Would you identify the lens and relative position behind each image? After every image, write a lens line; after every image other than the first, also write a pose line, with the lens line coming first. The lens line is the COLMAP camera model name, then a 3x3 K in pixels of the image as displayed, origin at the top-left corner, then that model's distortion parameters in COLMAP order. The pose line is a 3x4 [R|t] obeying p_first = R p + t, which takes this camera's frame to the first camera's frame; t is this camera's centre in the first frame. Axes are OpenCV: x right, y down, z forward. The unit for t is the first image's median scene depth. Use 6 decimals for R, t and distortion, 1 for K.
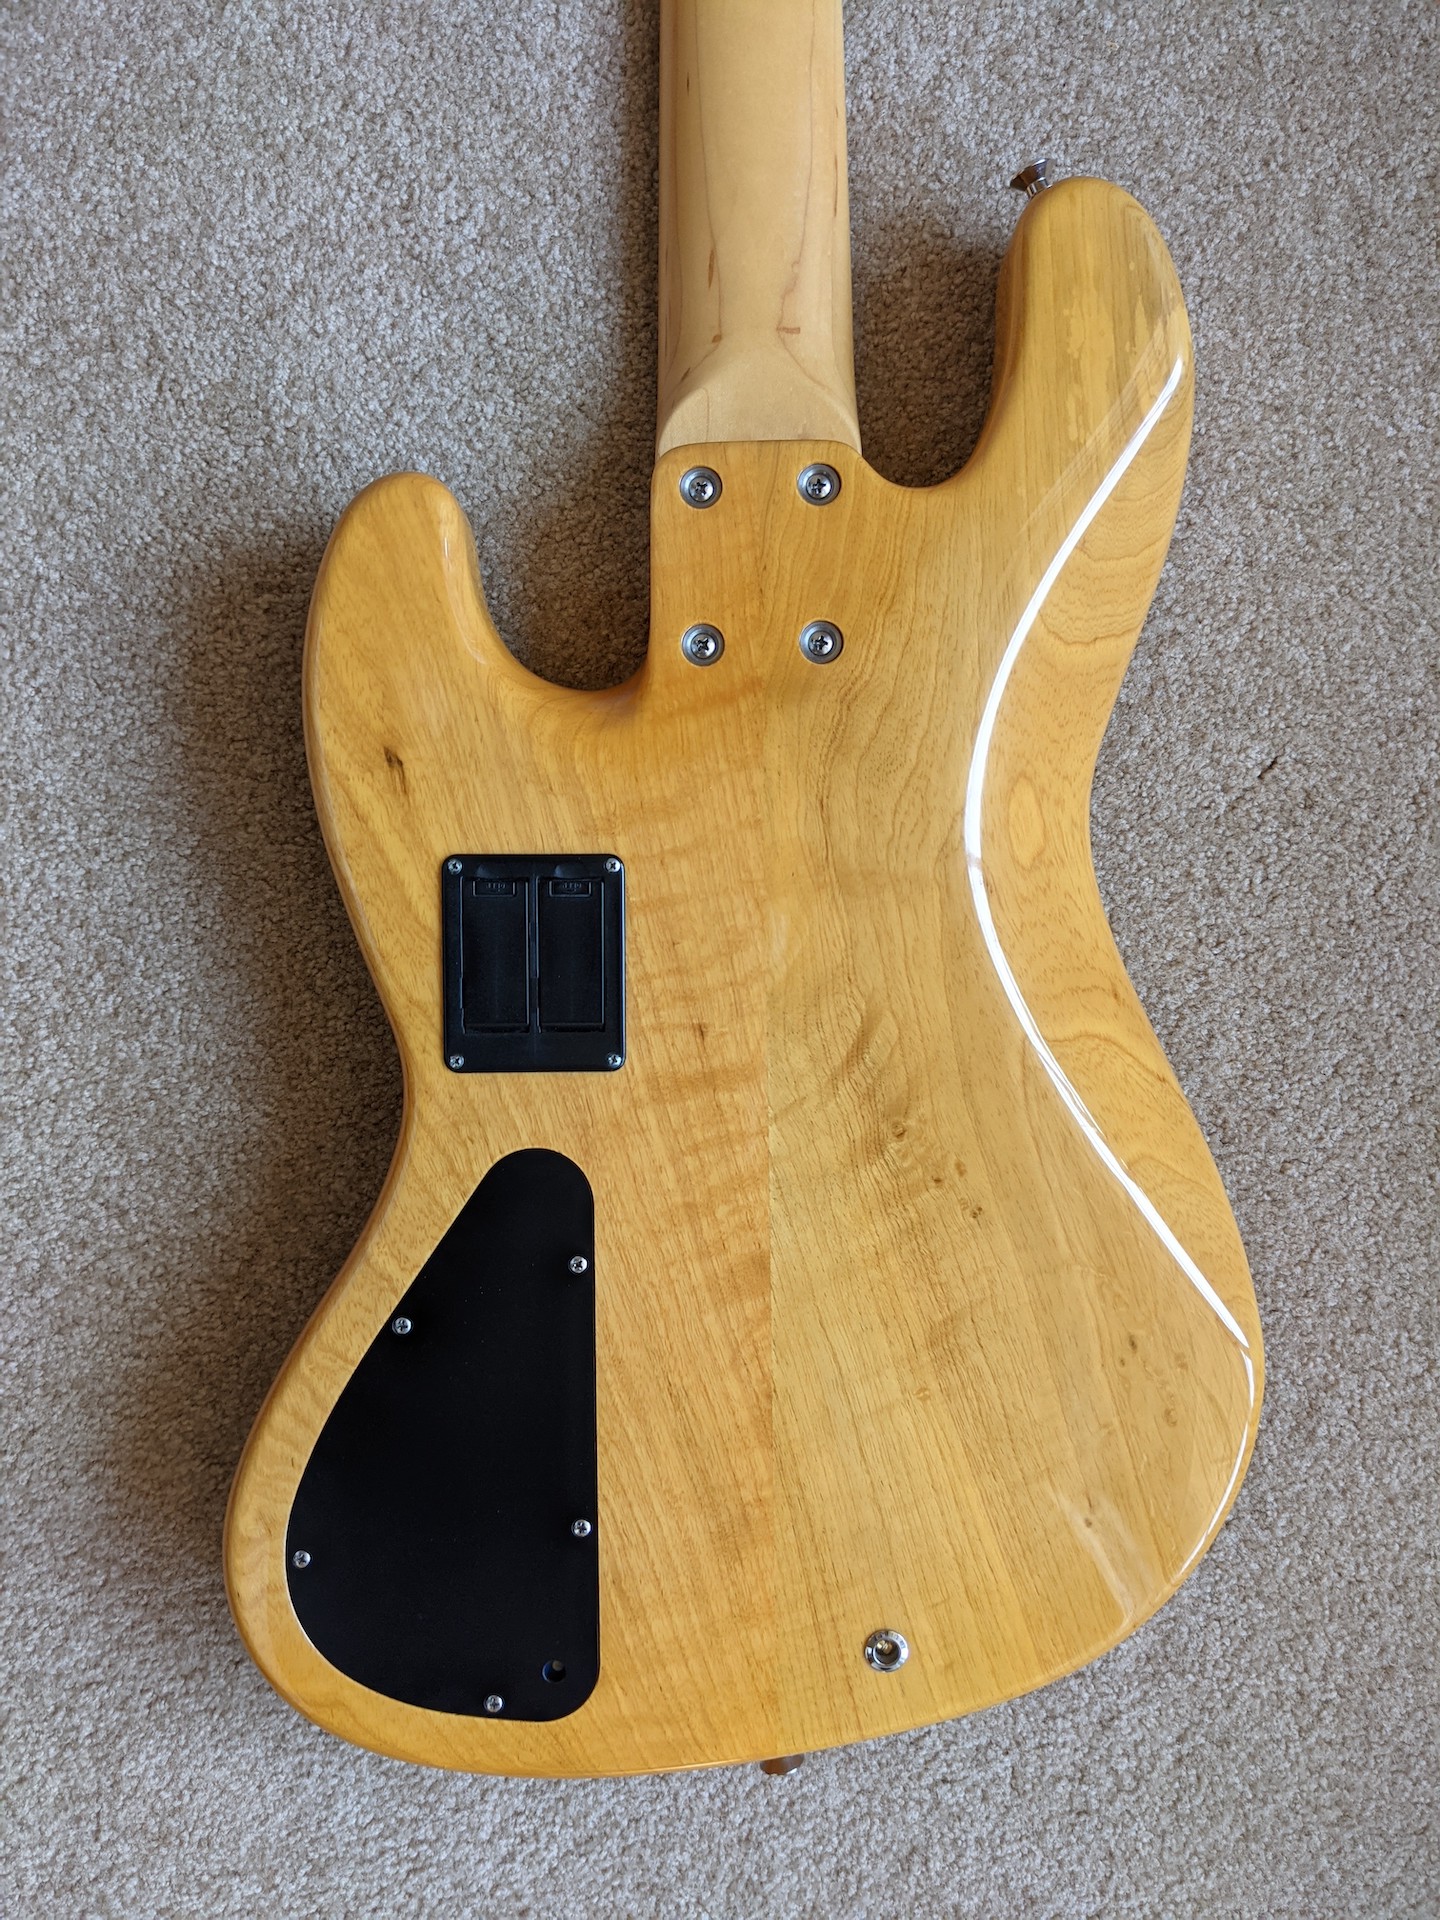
lens RADIAL K [[1475.3, 0, 741.7], [0, 1475.3, 960.6], [0, 0, 1]] dist [0.063127, -0.103735]
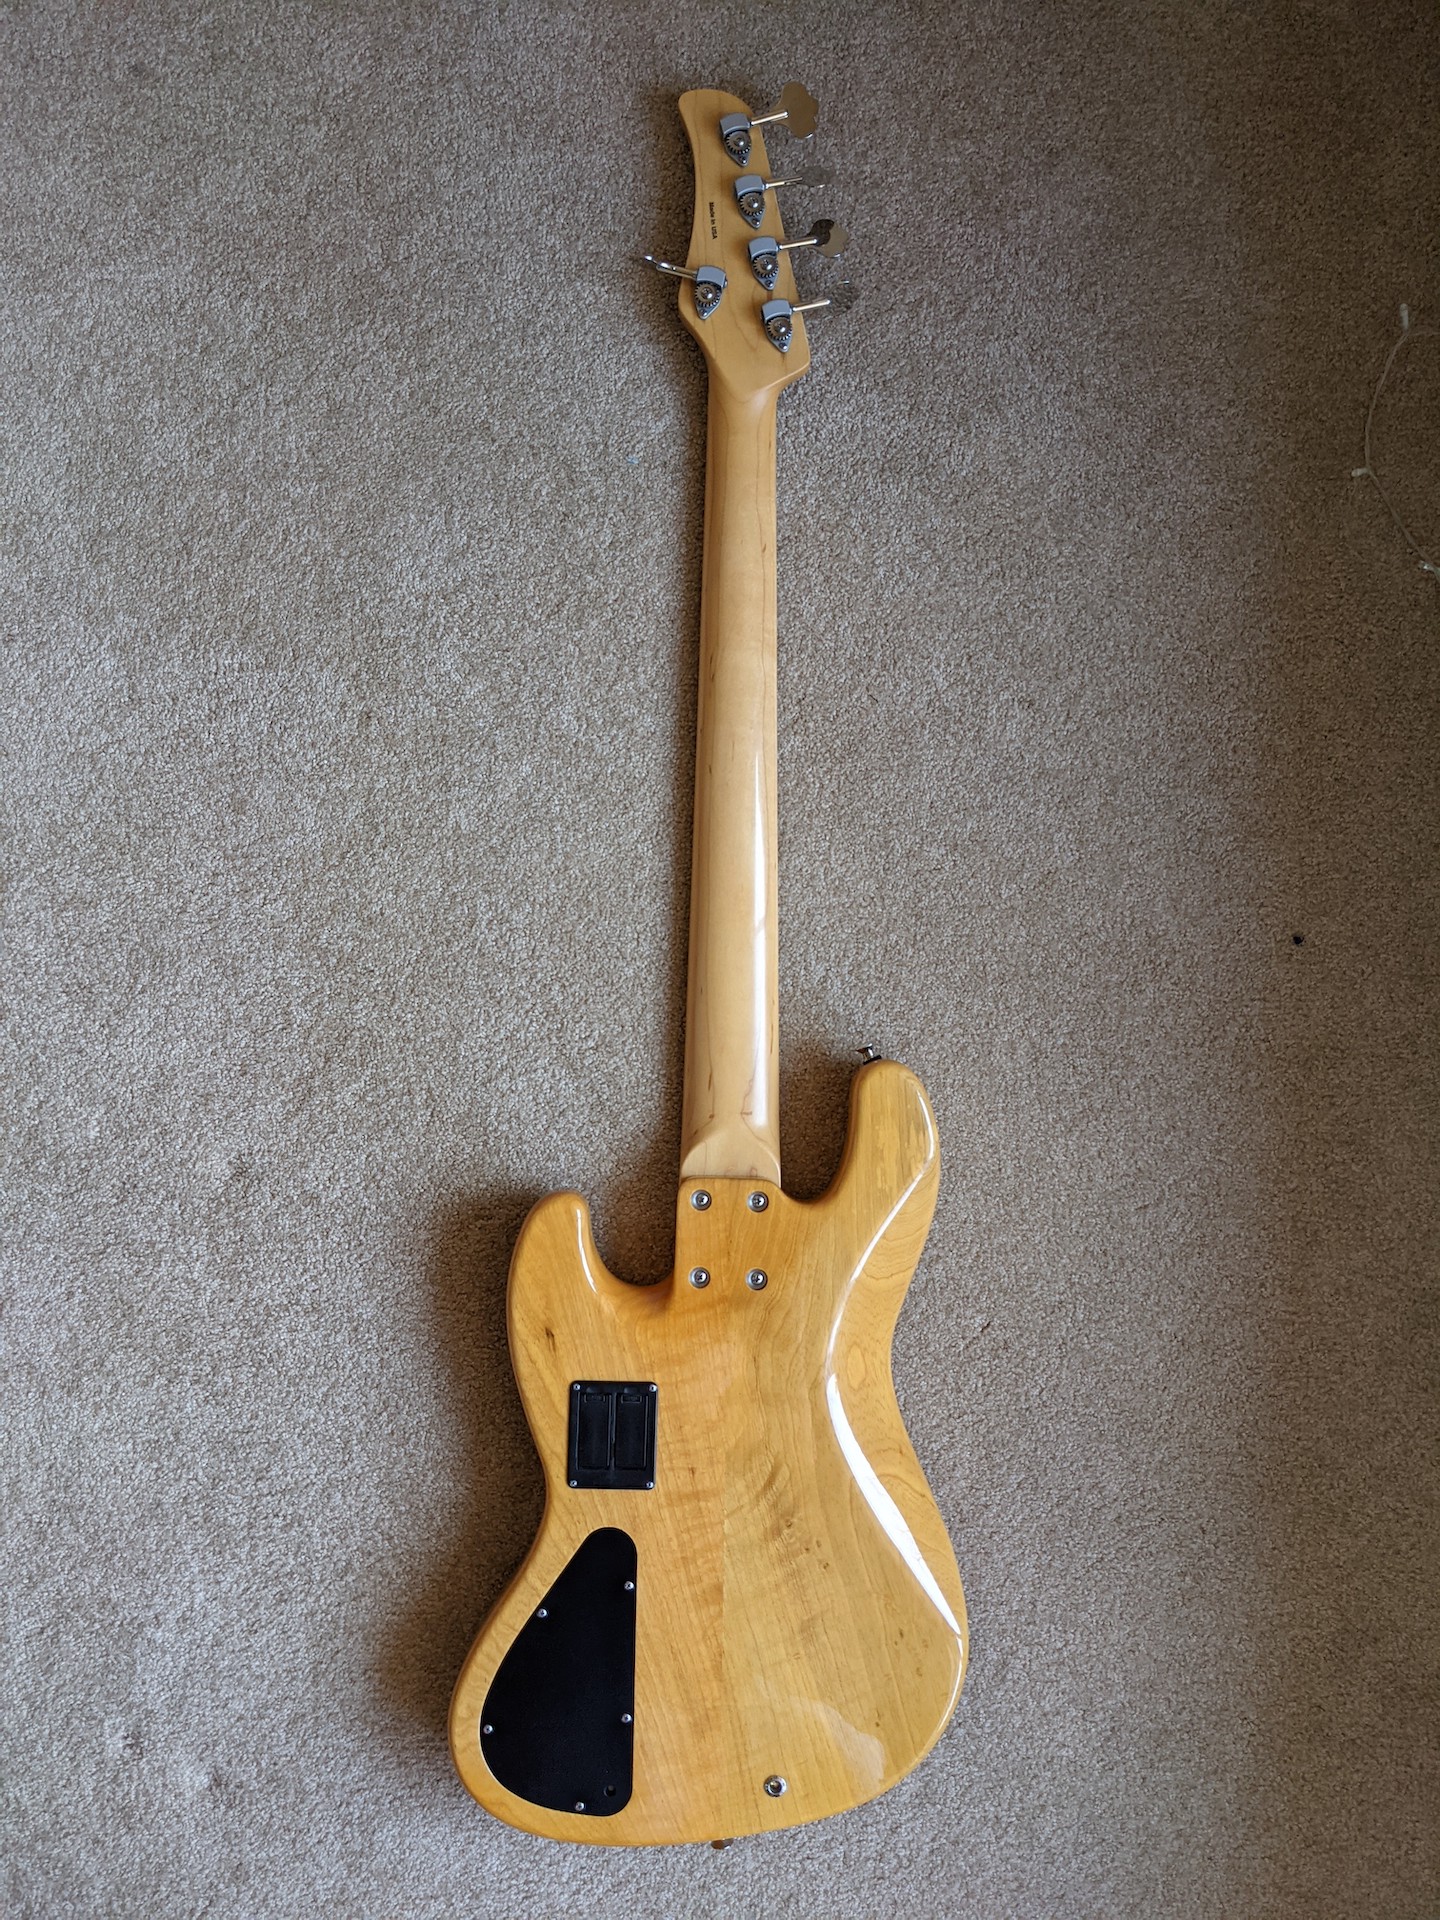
lens RADIAL K [[1506.2, 0, 720.0], [0, 1506.2, 960.0], [0, 0, 1]] dist [0.060517, -0.098792]
pose [[0.999483, 0.030442, -0.010384, 0.009929], [-0.031028, 0.997595, -0.061977, -0.502535], [0.008472, 0.062267, 0.998024, -1.080644]]
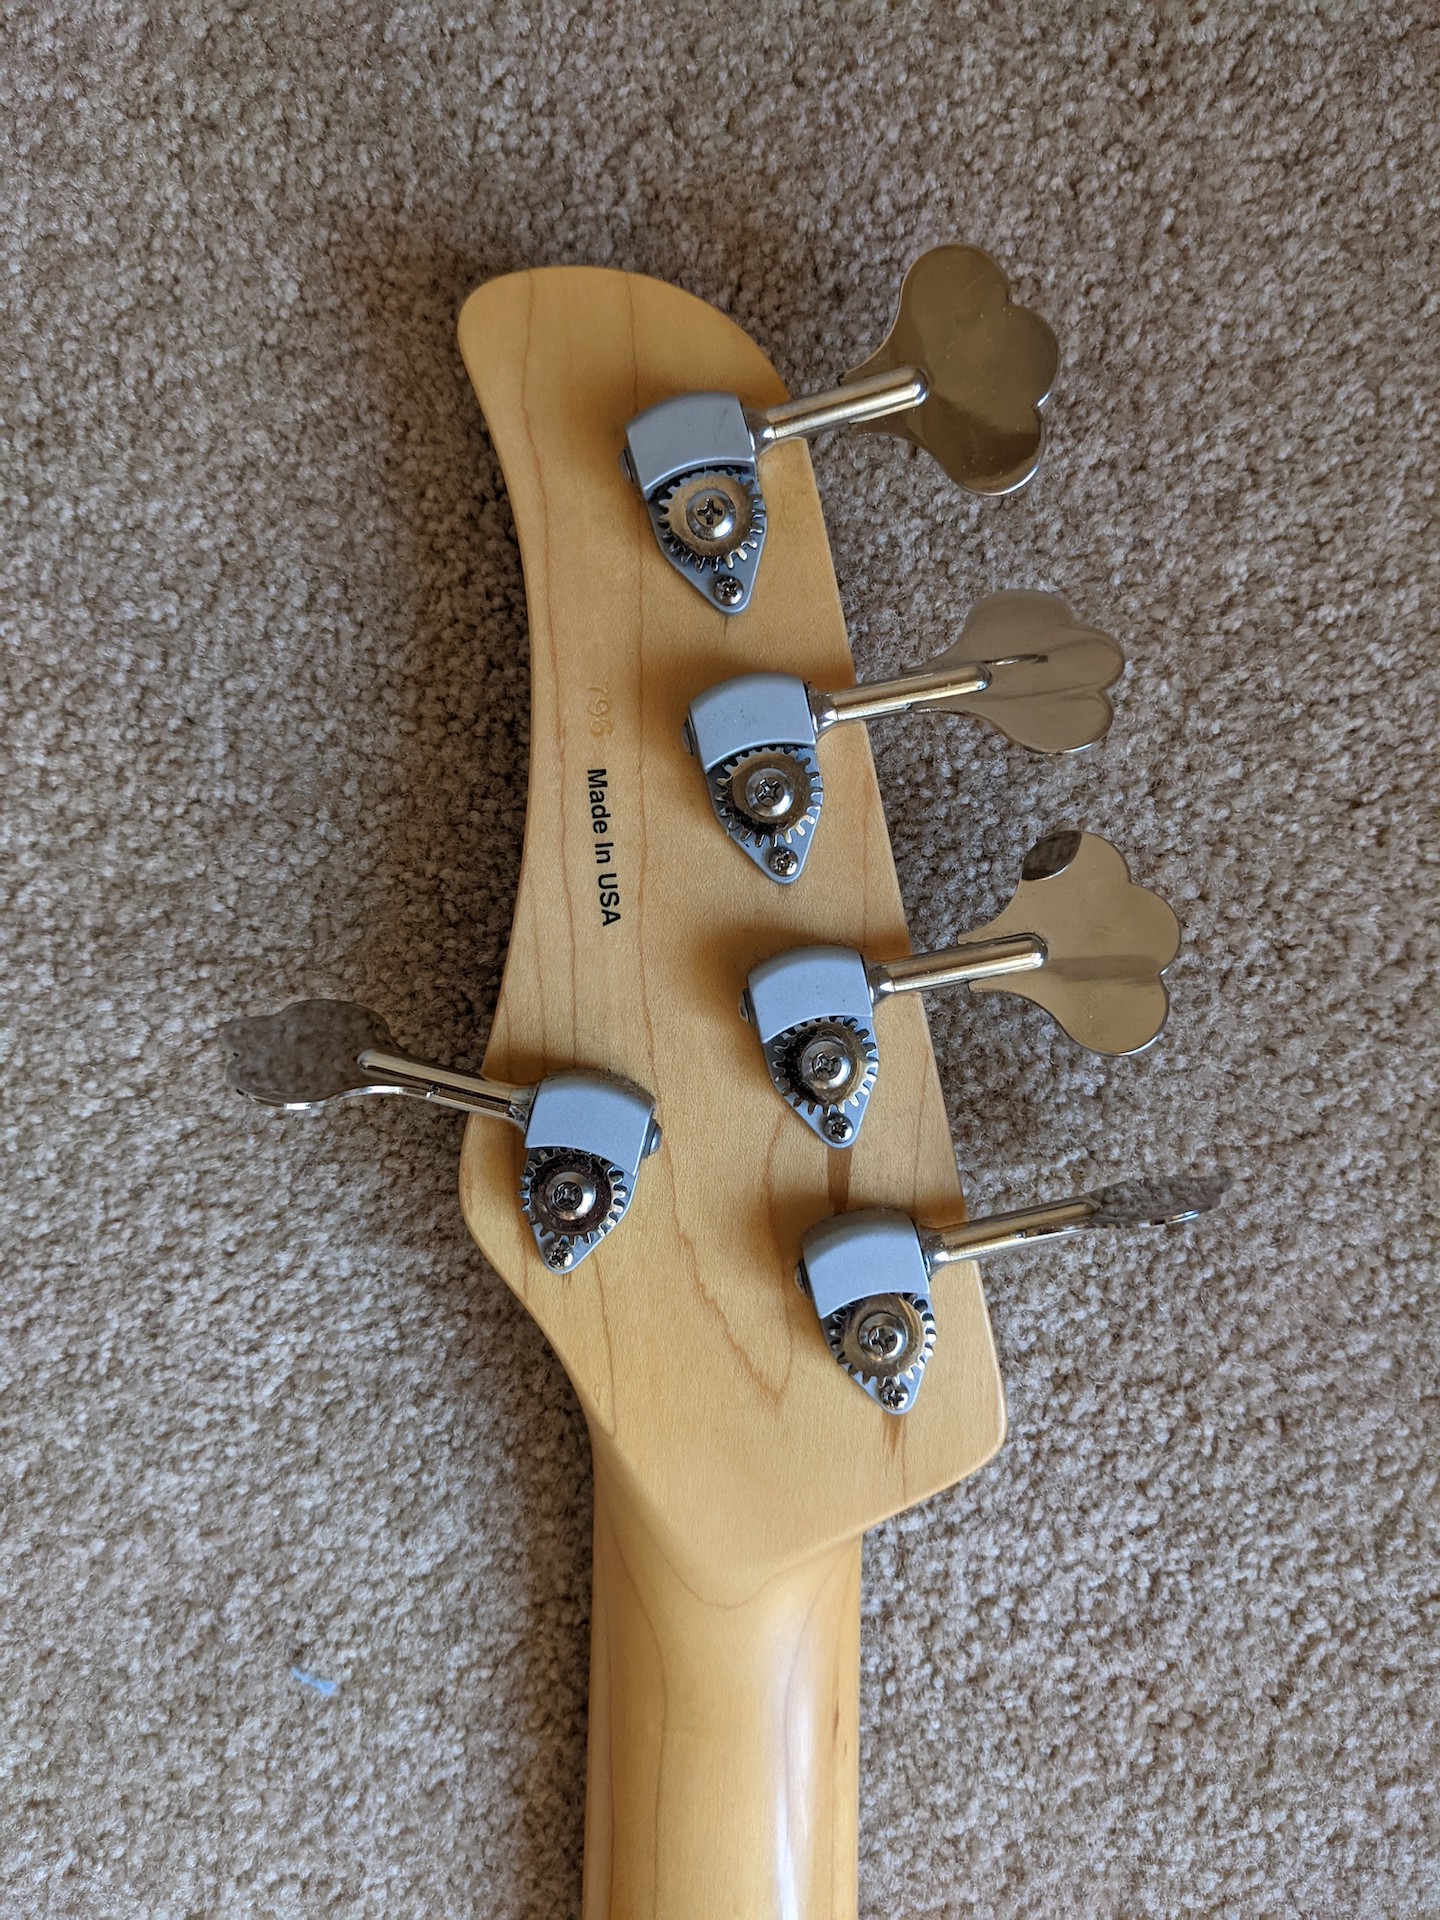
lens RADIAL K [[1543.1, 0, 720.0], [0, 1543.1, 960.0], [0, 0, 1]] dist [0.054501, -0.121140]
pose [[0.998836, 0.034753, -0.033453, 0.003698], [-0.034092, 0.999216, 0.020116, -1.625285], [0.034125, -0.018952, 0.999238, 0.444383]]
